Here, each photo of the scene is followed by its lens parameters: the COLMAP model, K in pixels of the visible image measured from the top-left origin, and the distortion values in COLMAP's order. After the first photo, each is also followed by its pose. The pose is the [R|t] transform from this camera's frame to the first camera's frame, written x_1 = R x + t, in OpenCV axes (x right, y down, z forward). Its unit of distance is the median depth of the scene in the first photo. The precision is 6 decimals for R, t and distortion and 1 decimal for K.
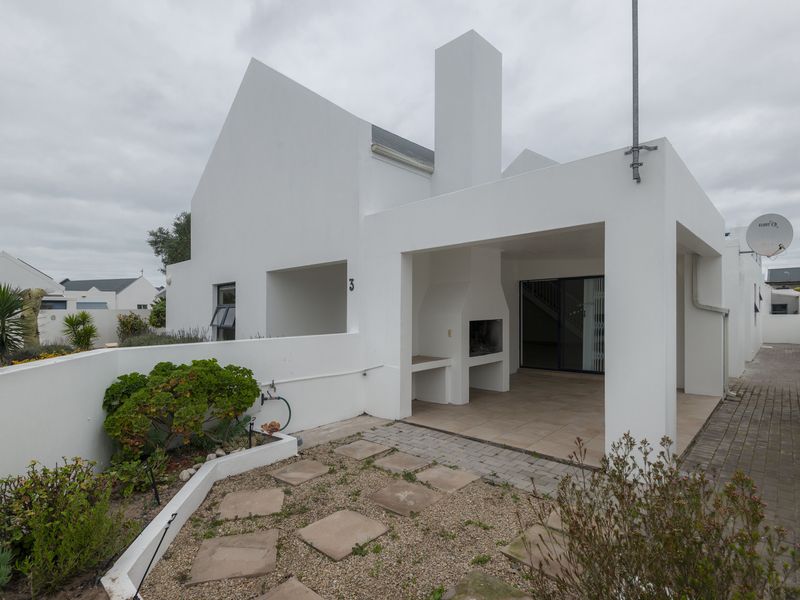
lens RADIAL K [[412.4, 0, 400.2], [0, 412.4, 286.7], [0, 0, 1]] dist [0.035192, -0.028670]
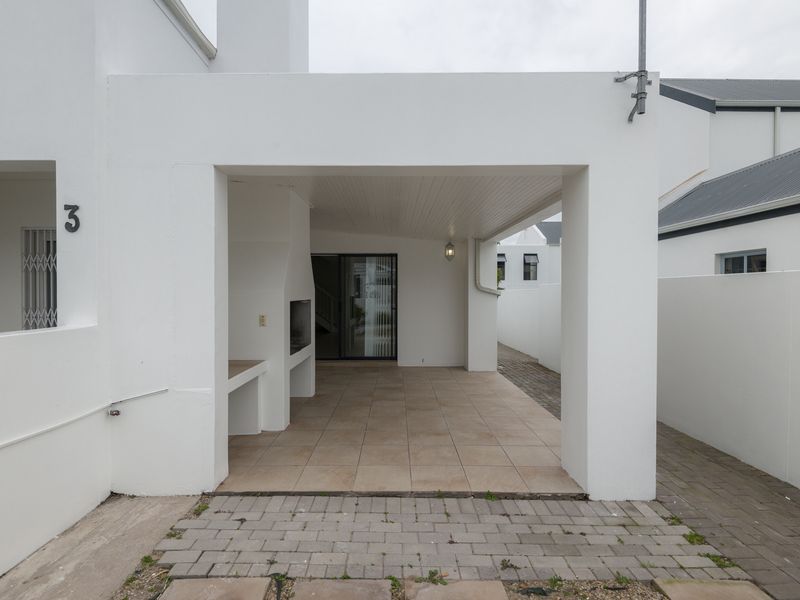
lens RADIAL K [[406.0, 0, 397.4], [0, 406.0, 300.1], [0, 0, 1]] dist [0.034288, -0.028175]
pose [[0.728817, 0.006548, 0.684677, -0.186531], [-0.054164, 0.997372, 0.048118, 0.048233], [-0.682563, -0.072154, 0.727256, 0.493017]]
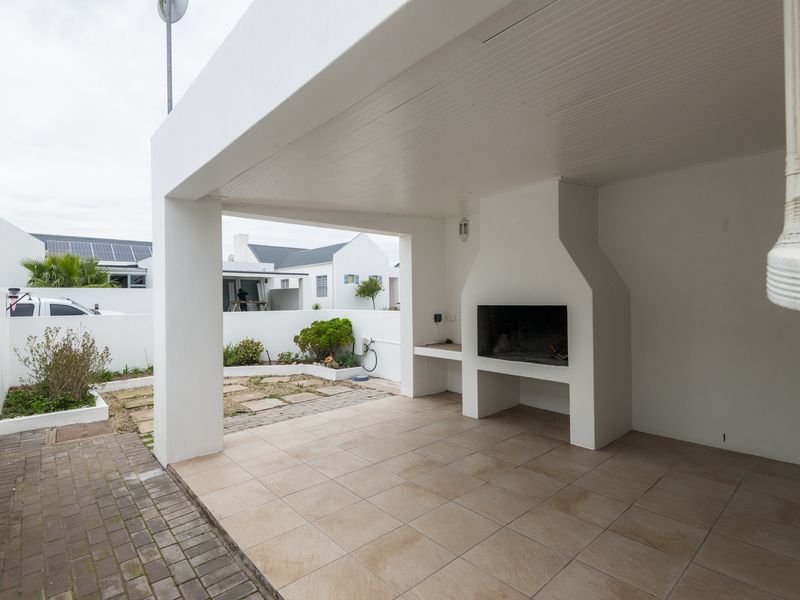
lens RADIAL K [[406.0, 0, 397.4], [0, 406.0, 300.1], [0, 0, 1]] dist [0.034288, -0.028175]
pose [[-0.092960, 0.022477, -0.995416, 1.036141], [0.070226, 0.997403, 0.015964, 0.063289], [0.993190, -0.068420, -0.094298, 1.112173]]
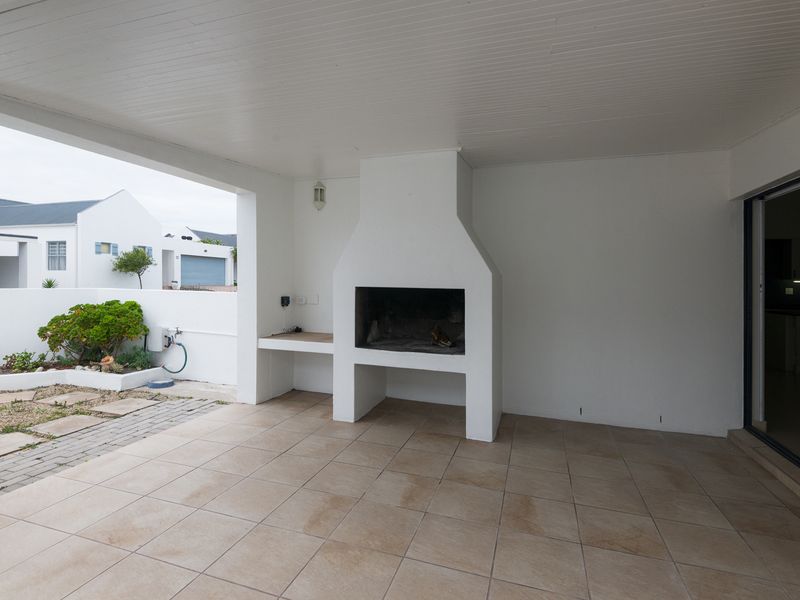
lens RADIAL K [[412.4, 0, 400.2], [0, 412.4, 286.7], [0, 0, 1]] dist [0.035192, -0.028670]
pose [[0.417968, 0.038988, -0.907625, 0.862020], [0.026600, 0.998125, 0.055125, 0.061768], [0.908072, -0.047183, 0.416147, 0.969691]]
